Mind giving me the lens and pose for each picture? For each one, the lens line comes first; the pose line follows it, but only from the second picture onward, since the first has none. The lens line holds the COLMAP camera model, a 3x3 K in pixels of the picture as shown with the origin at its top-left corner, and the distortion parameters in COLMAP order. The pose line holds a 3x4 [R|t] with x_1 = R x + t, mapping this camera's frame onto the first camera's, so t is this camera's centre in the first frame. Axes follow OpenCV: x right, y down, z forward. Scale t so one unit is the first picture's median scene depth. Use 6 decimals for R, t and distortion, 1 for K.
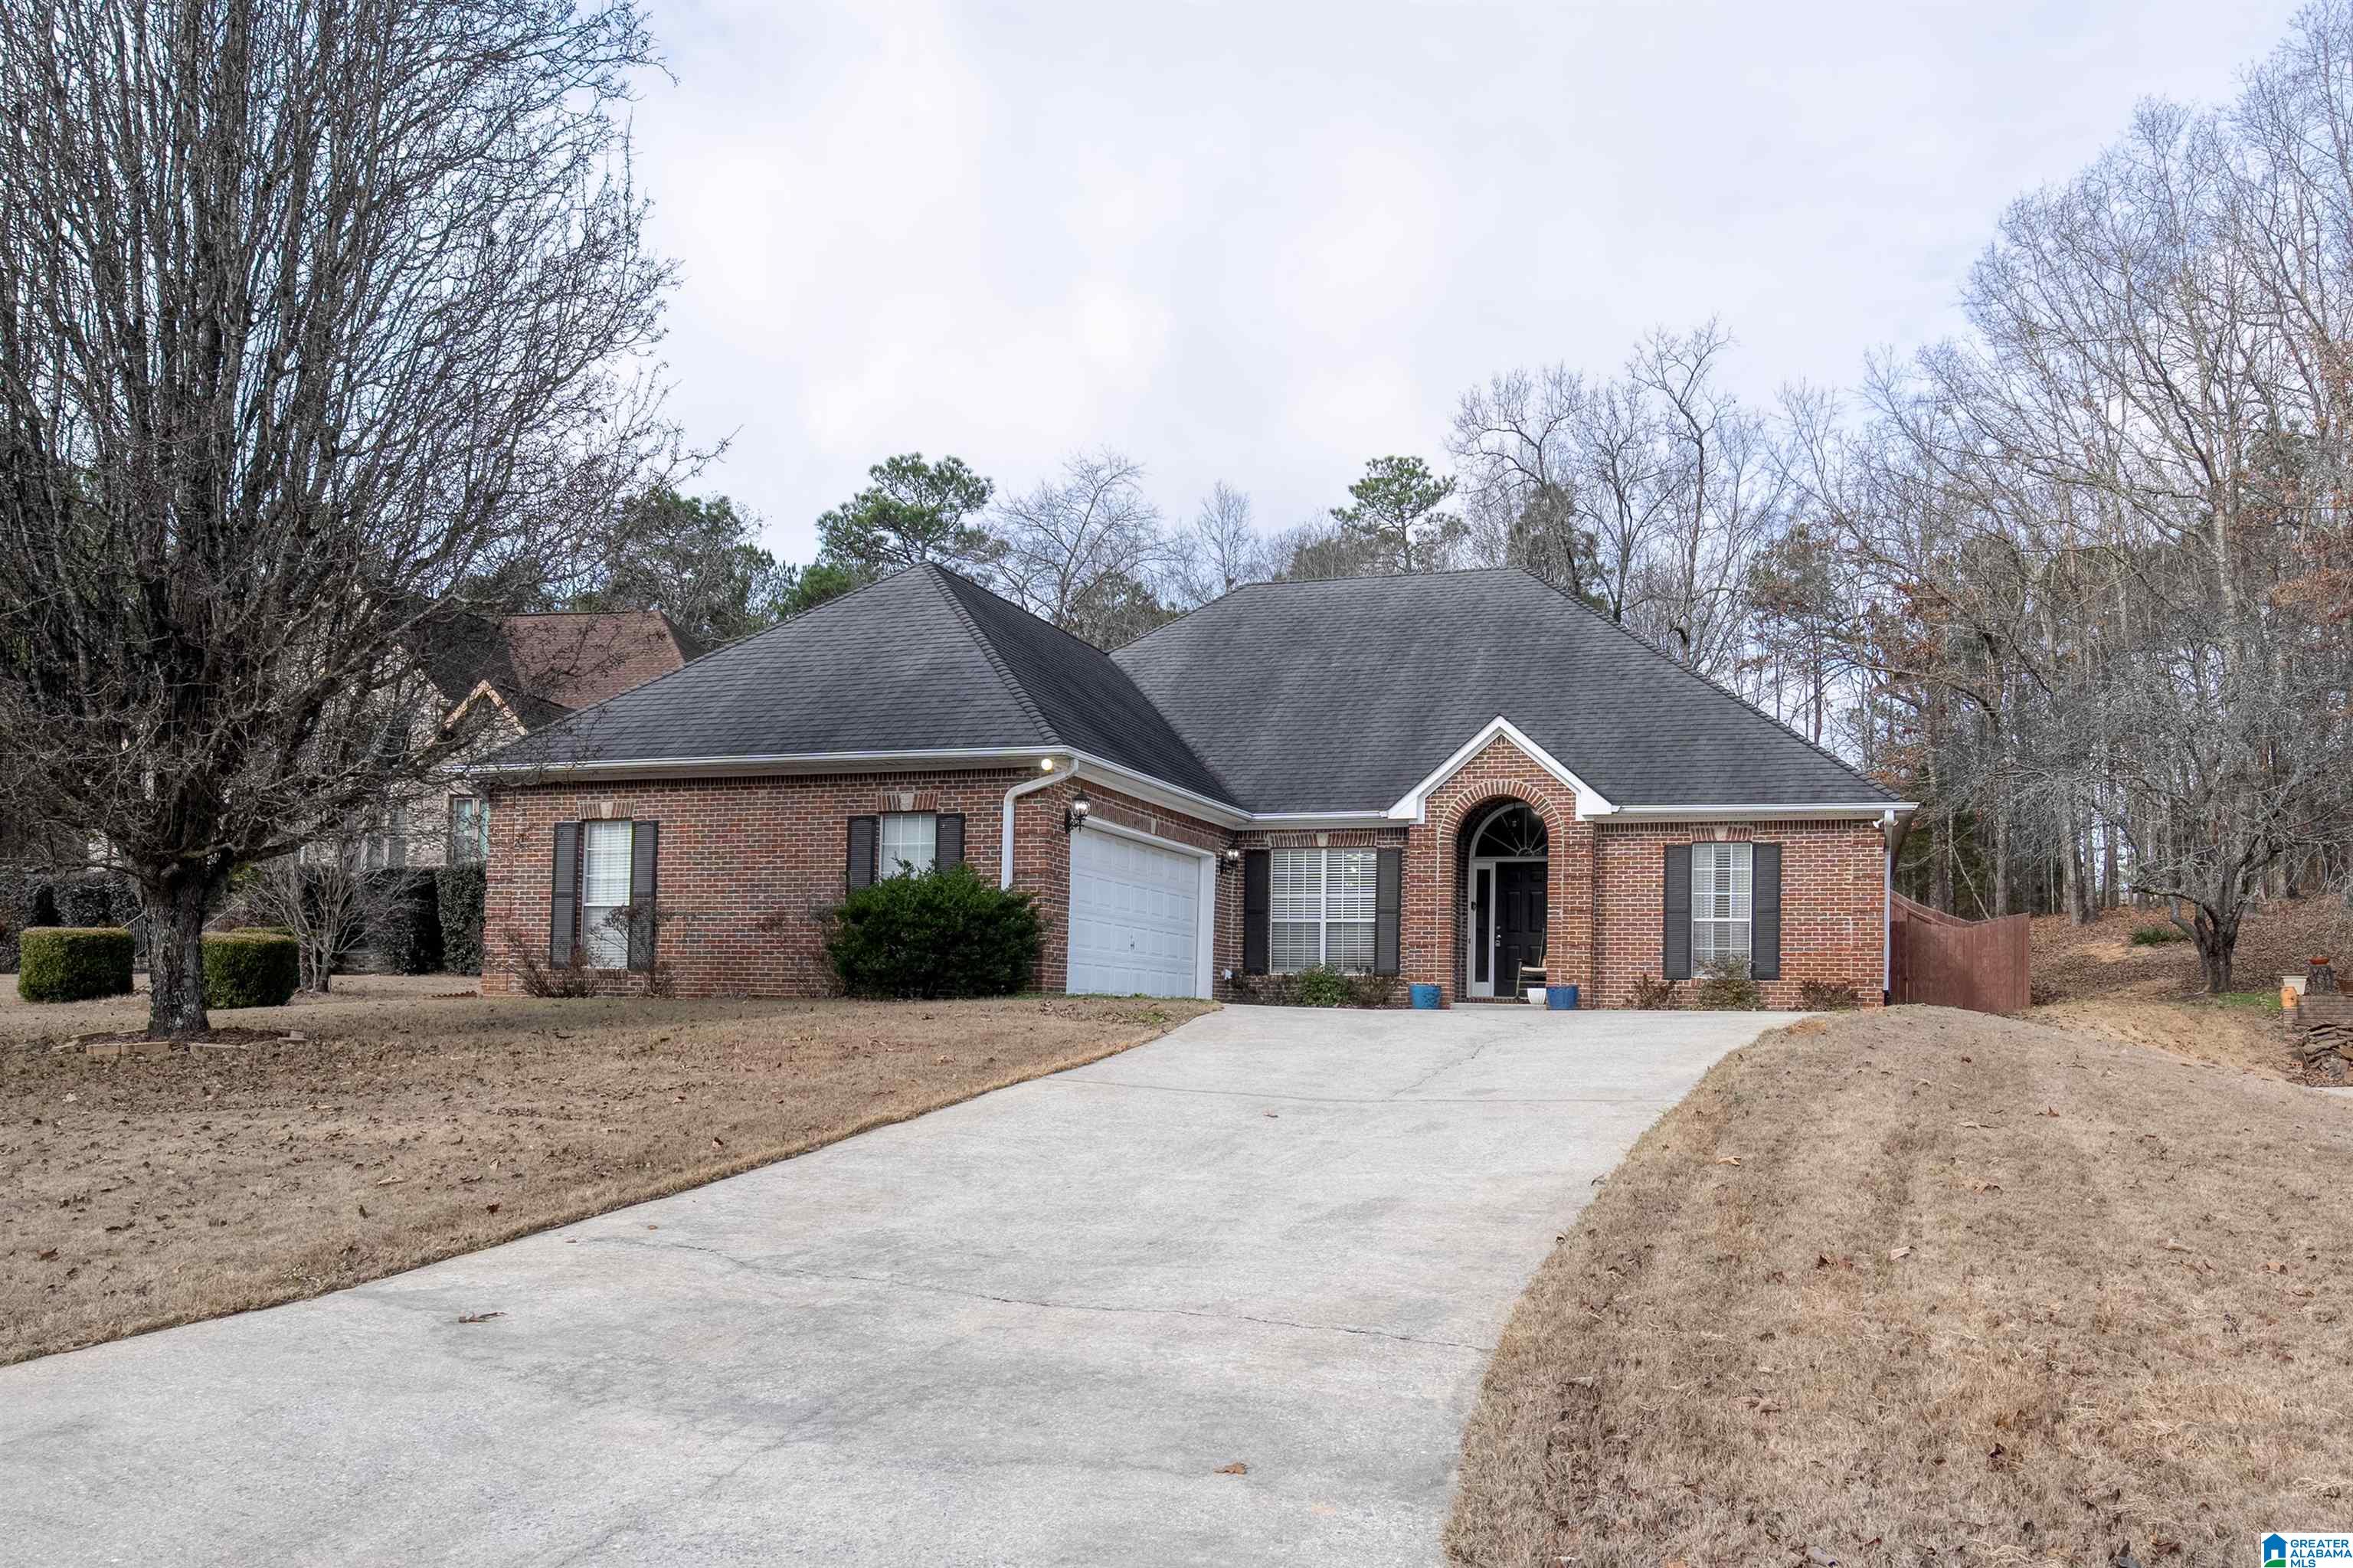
lens RADIAL K [[1065.0, 0, 1170.9], [0, 1065.0, 784.9], [0, 0, 1]] dist [-0.007379, 0.003791]
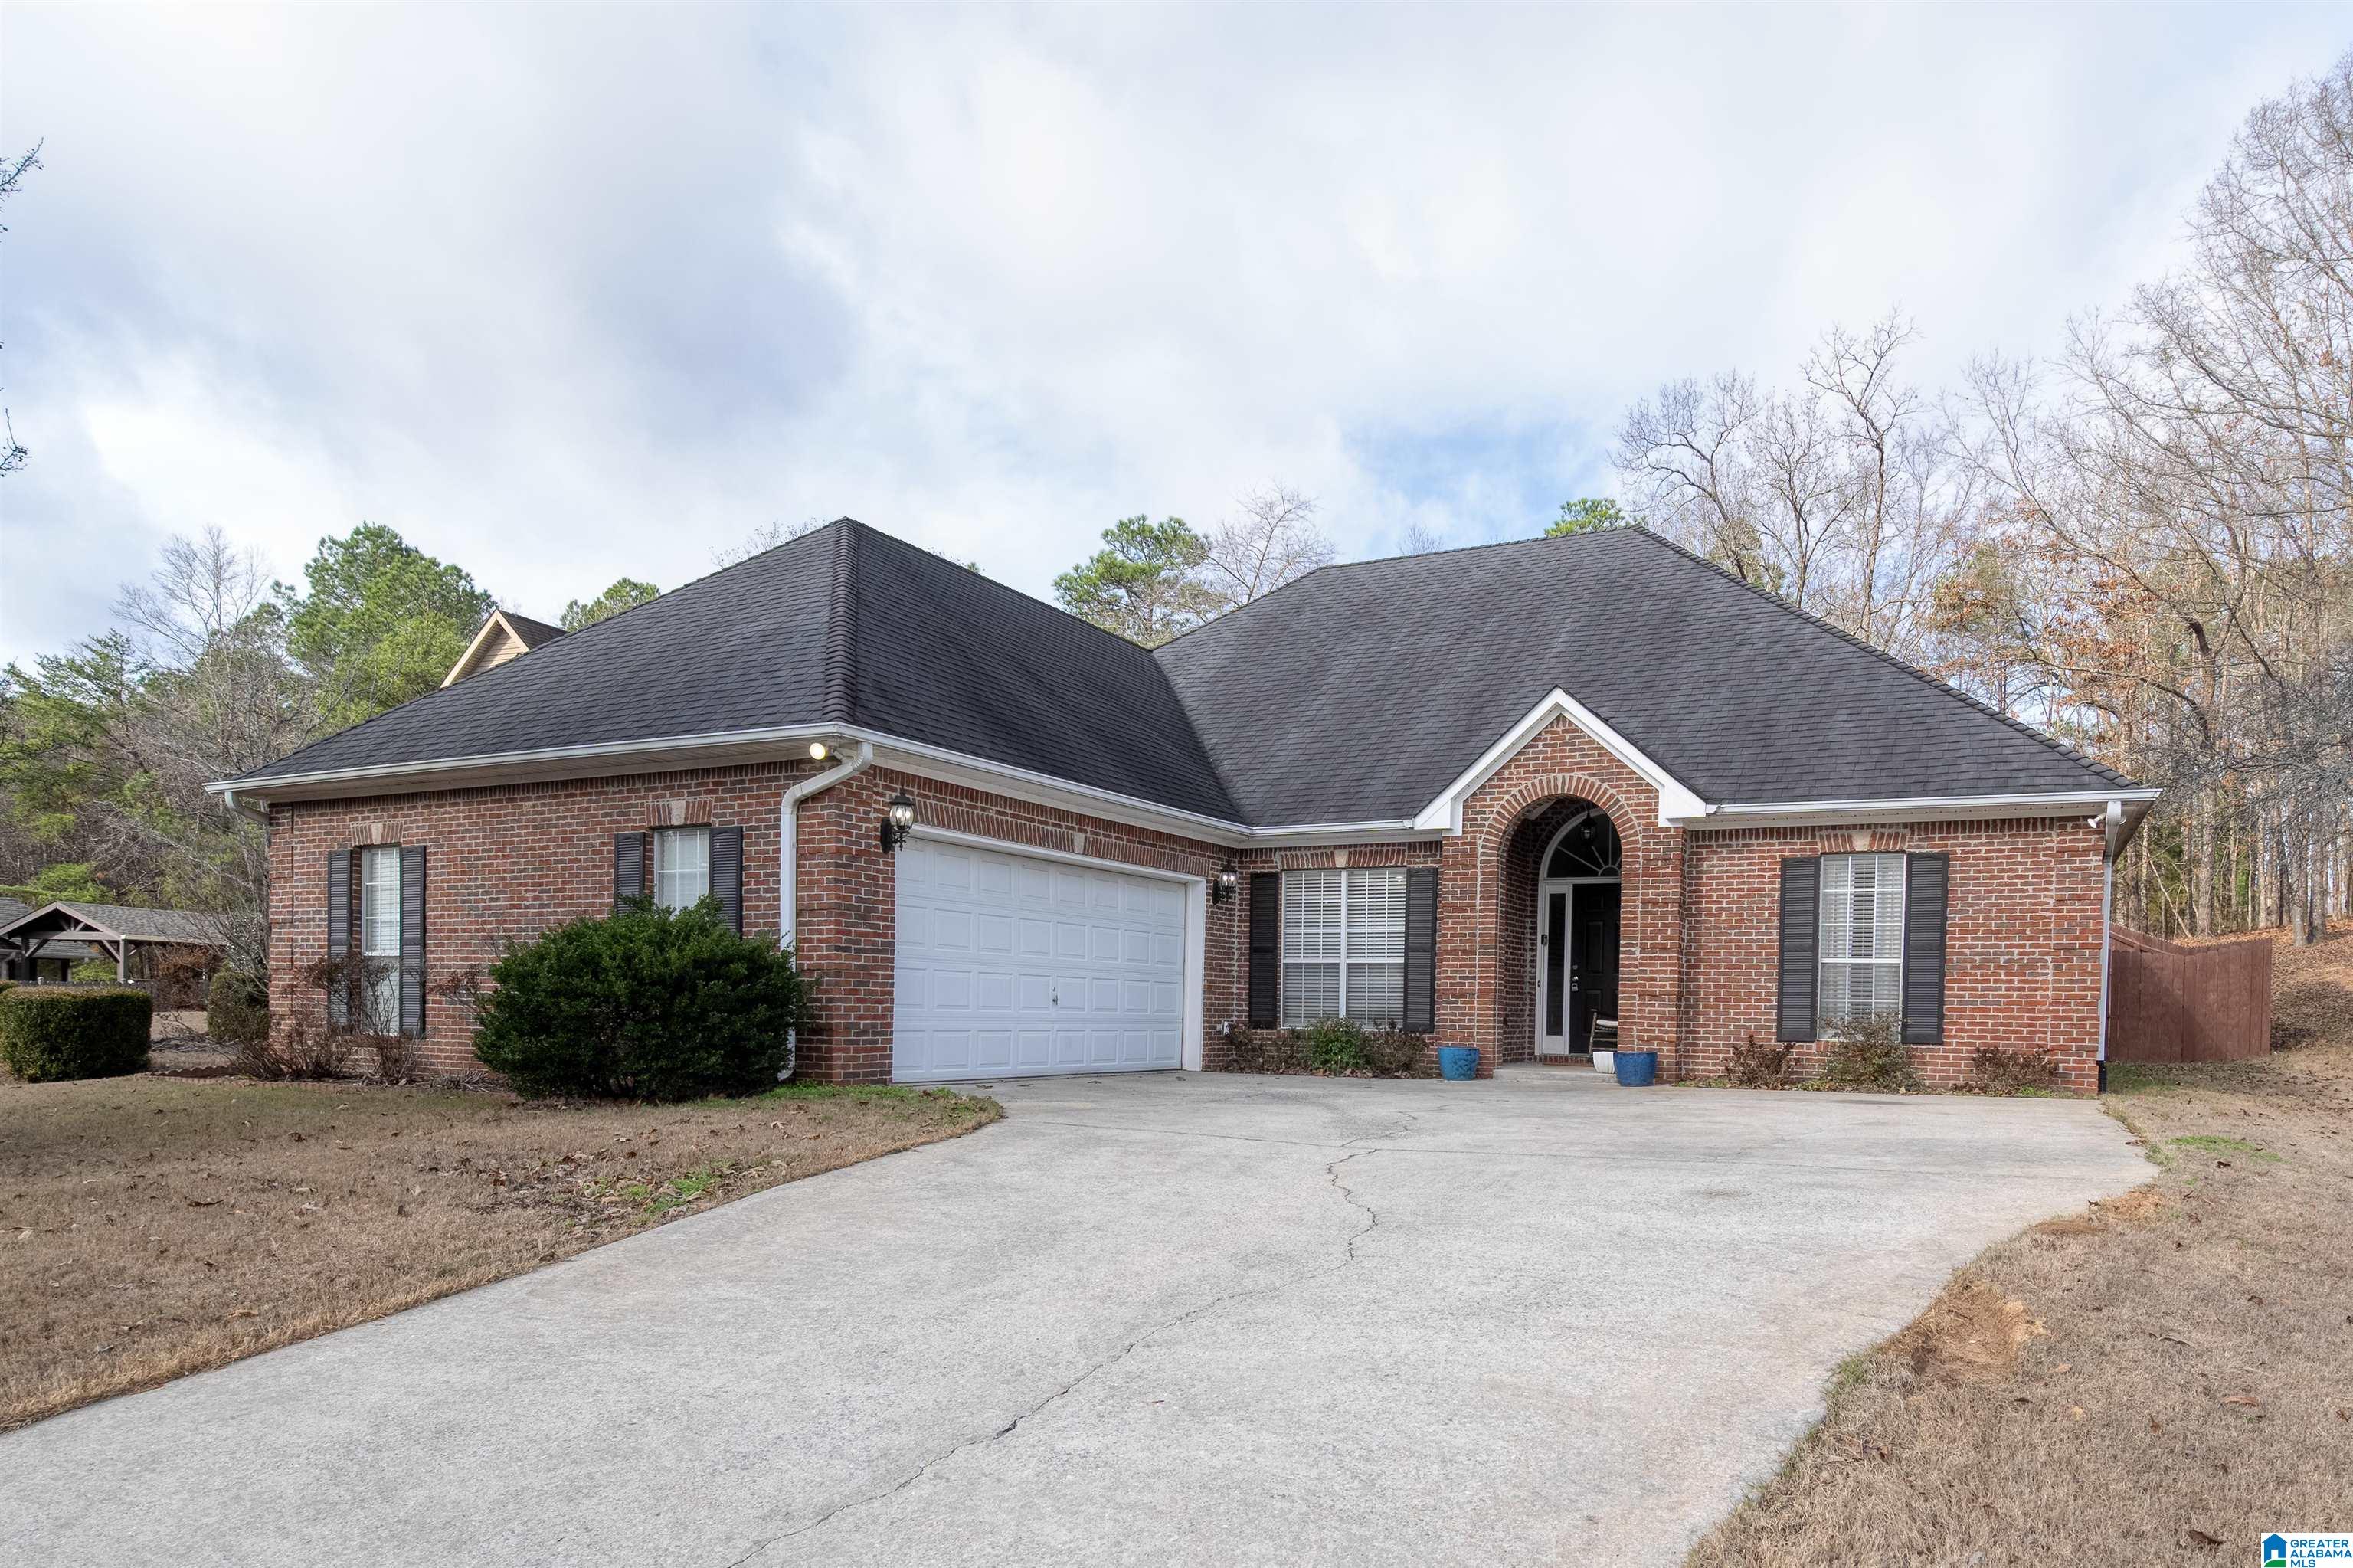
lens RADIAL K [[1065.0, 0, 1249.8], [0, 1065.0, 869.5], [0, 0, 1]] dist [-0.007379, 0.003791]
pose [[0.997484, -0.014262, -0.069441, 0.146617], [0.018072, 0.998347, 0.054555, 0.017418], [0.068548, -0.055673, 0.996093, 0.242470]]
